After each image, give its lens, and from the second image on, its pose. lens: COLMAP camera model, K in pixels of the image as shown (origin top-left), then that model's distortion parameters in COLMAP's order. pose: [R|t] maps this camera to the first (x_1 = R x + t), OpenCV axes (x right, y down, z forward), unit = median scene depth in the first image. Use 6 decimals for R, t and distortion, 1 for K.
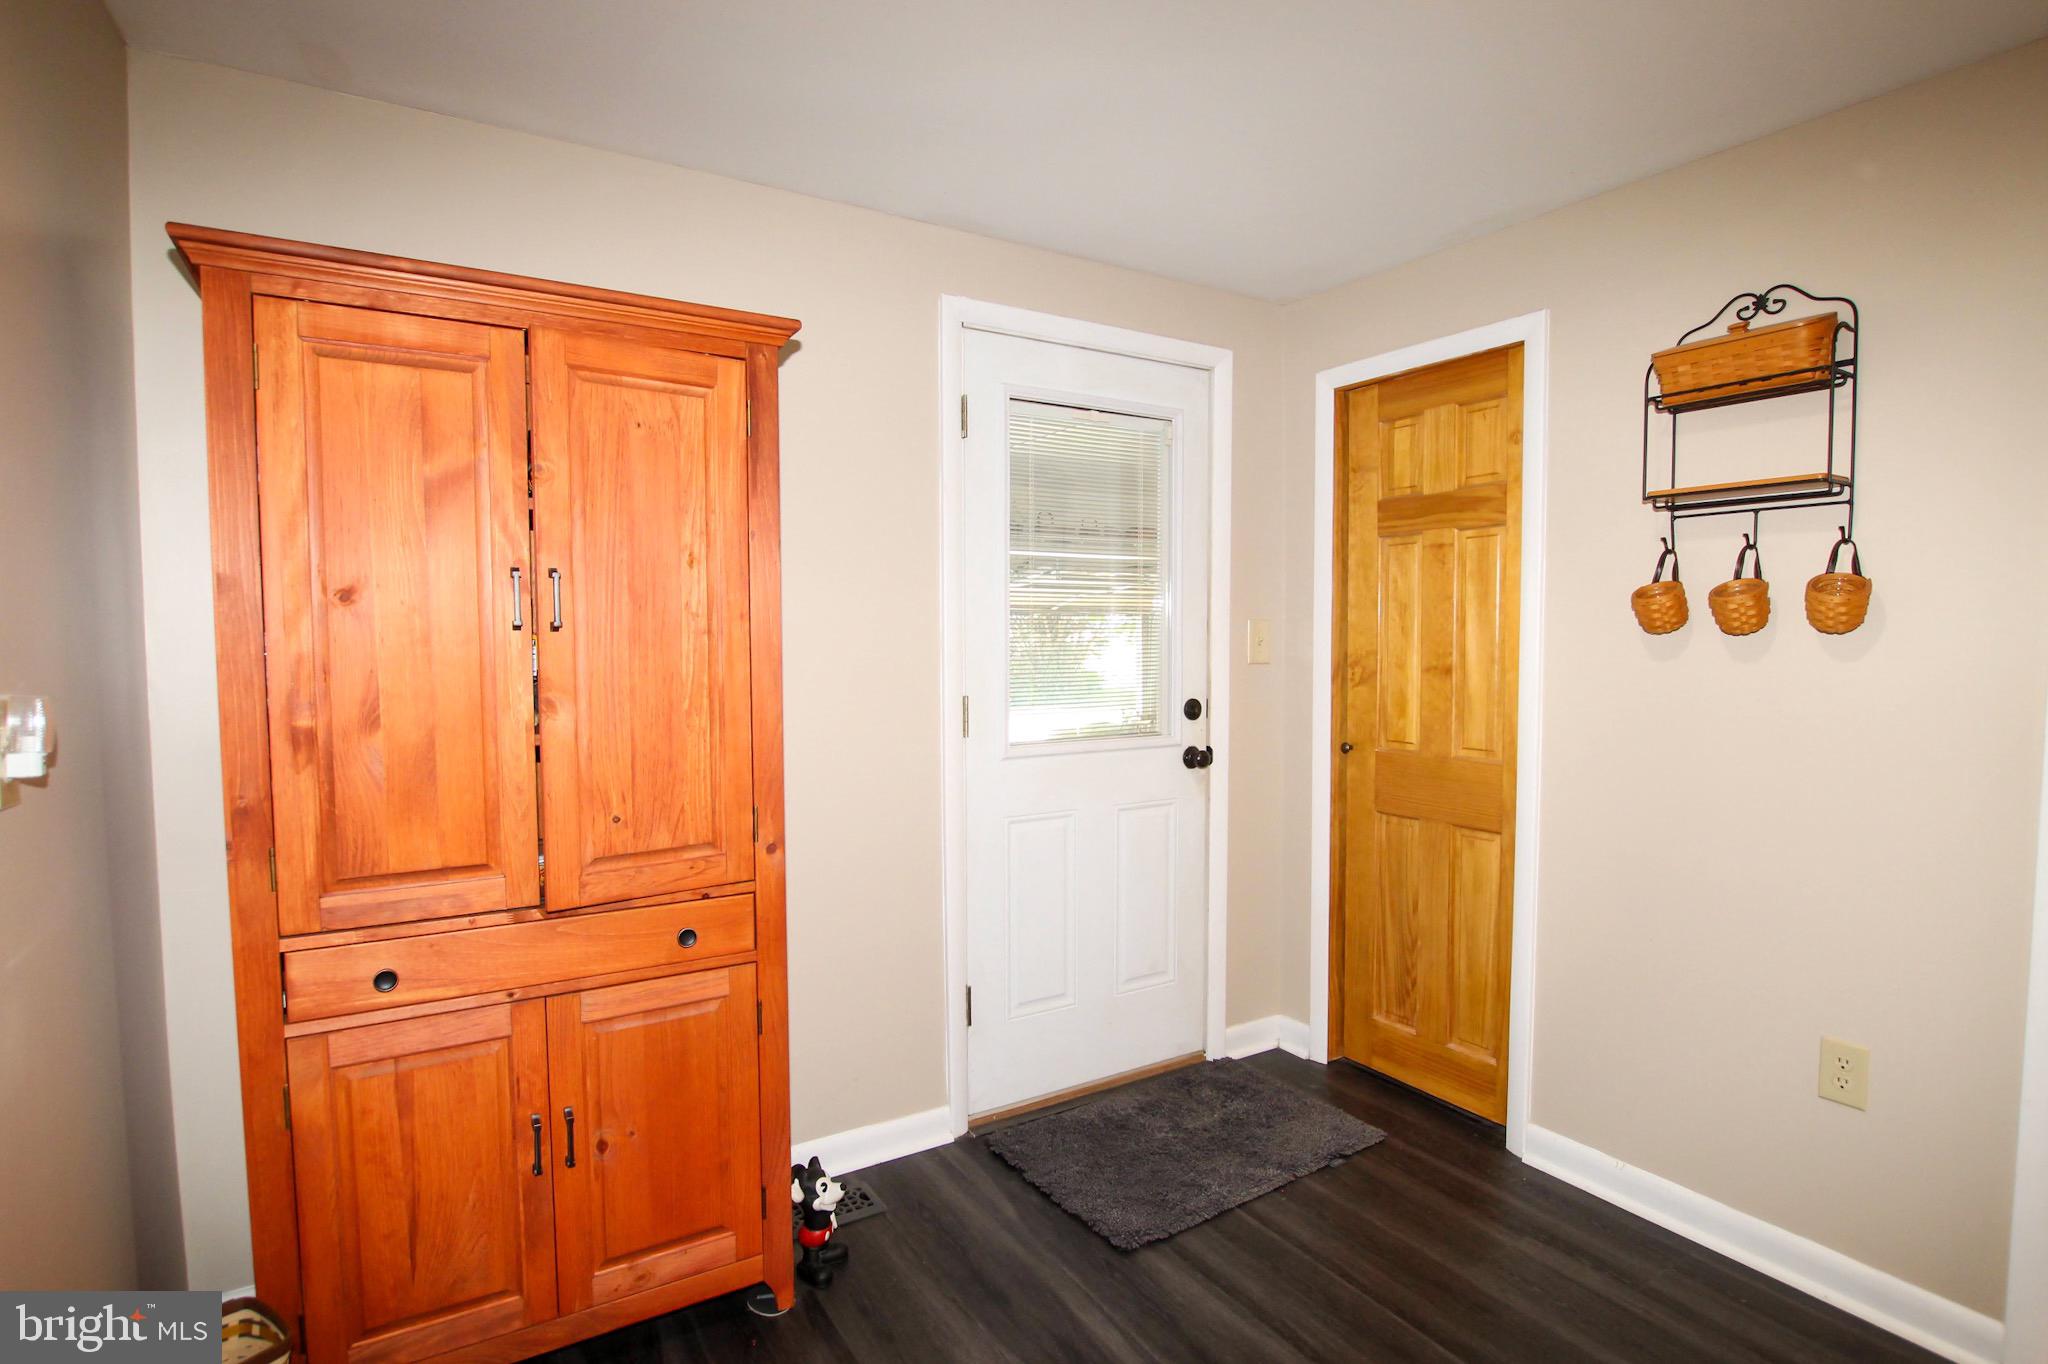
lens RADIAL K [[1033.6, 0, 1035.5], [0, 1033.6, 682.2], [0, 0, 1]] dist [-0.028252, 0.001467]
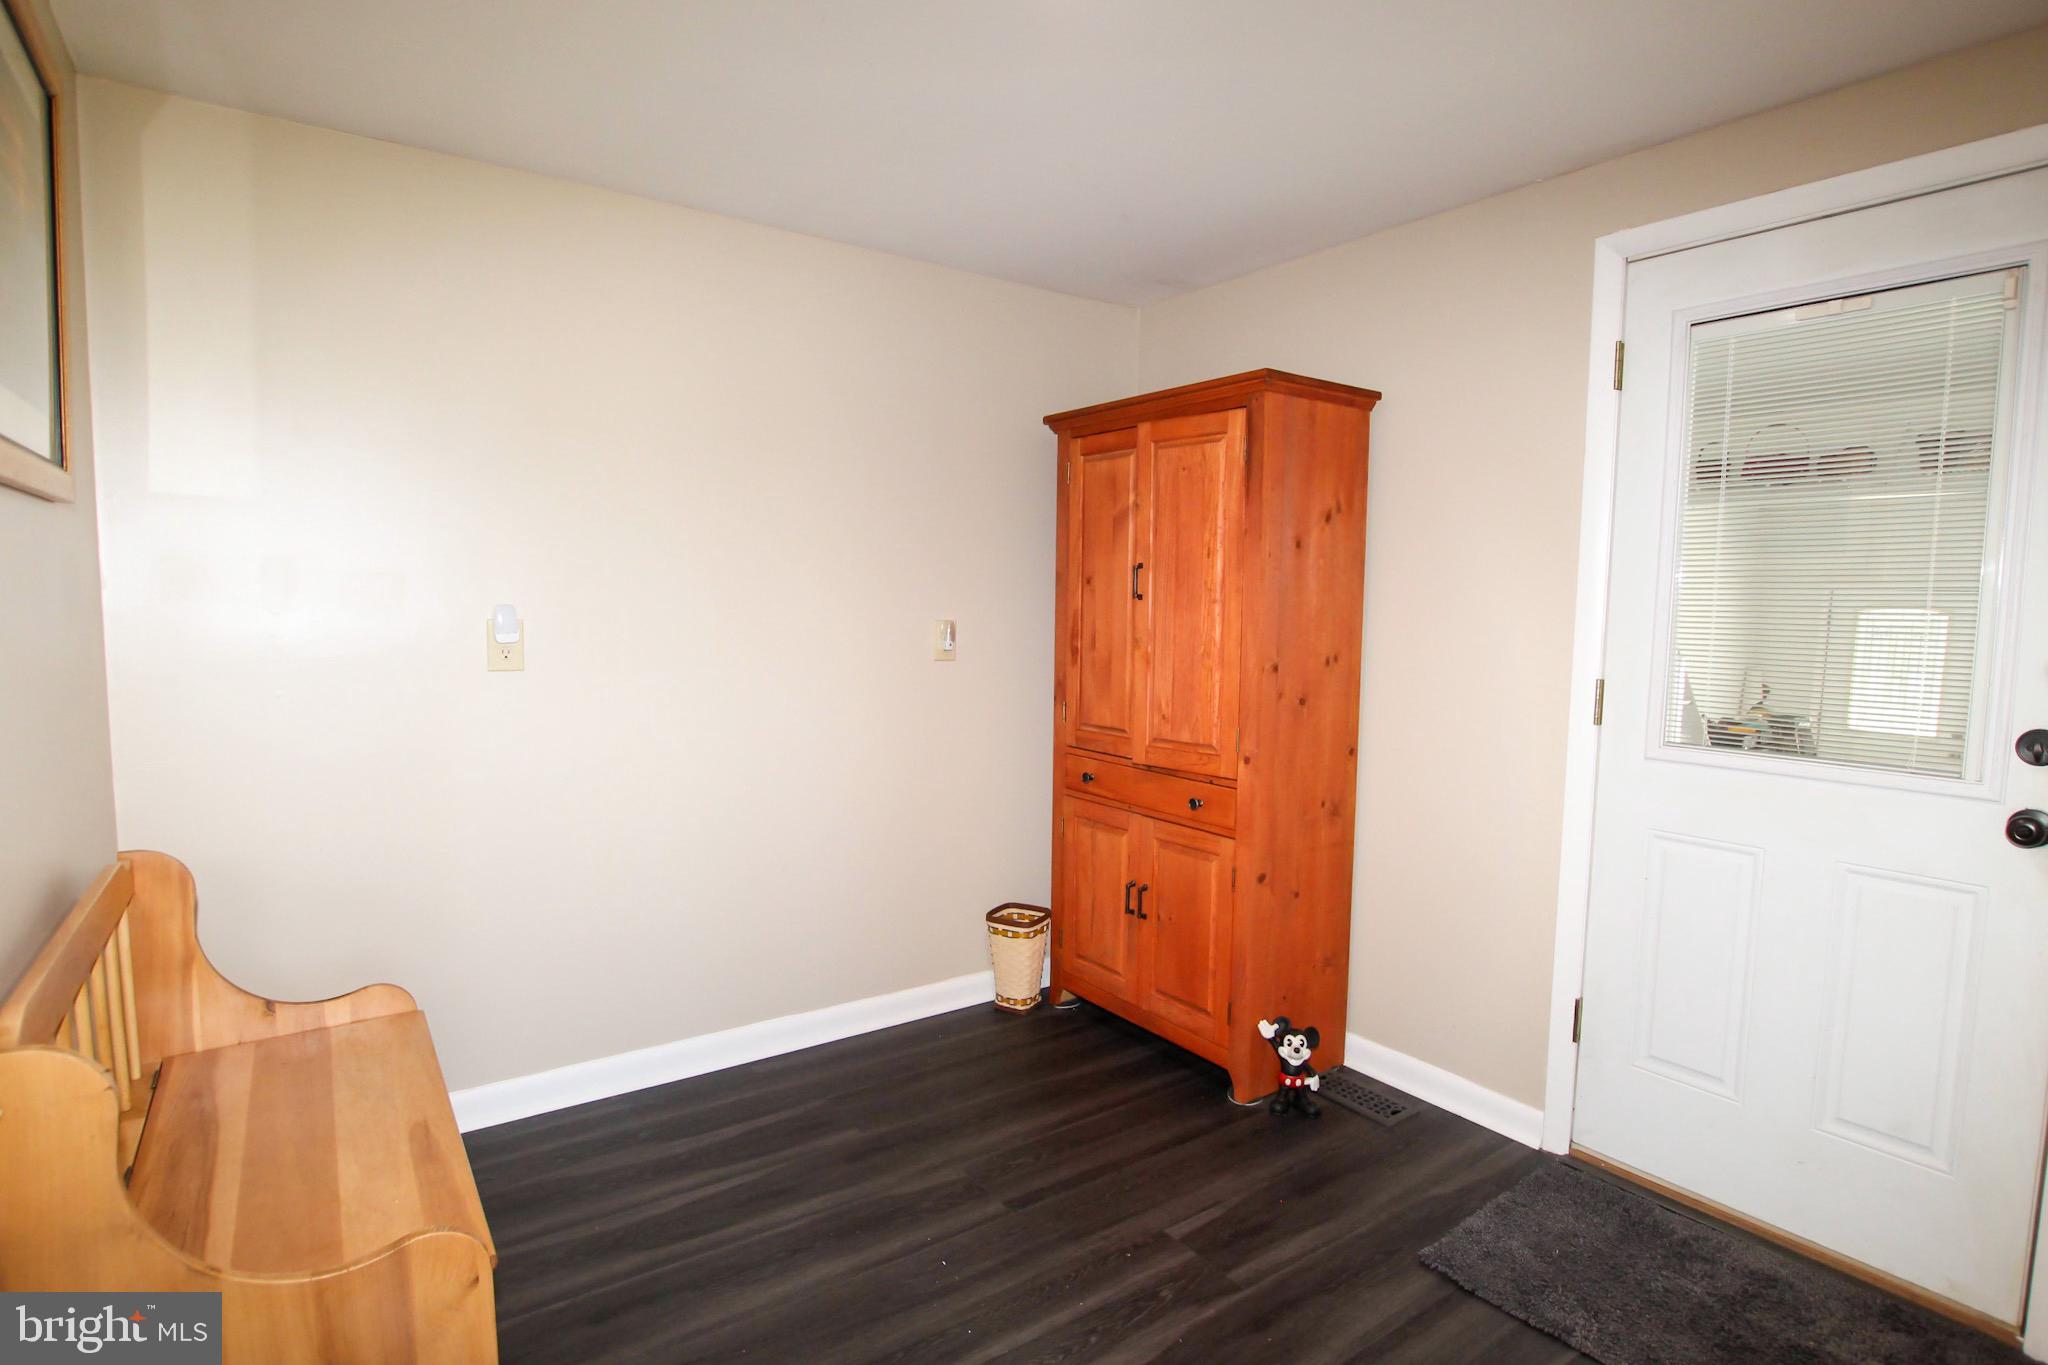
lens RADIAL K [[1033.6, 0, 1035.5], [0, 1033.6, 682.7], [0, 0, 1]] dist [-0.028252, 0.001467]
pose [[0.068555, 0.081599, -0.994305, 1.127209], [-0.063245, 0.995000, 0.077296, -0.031397], [0.995641, 0.057586, 0.073373, 0.643096]]
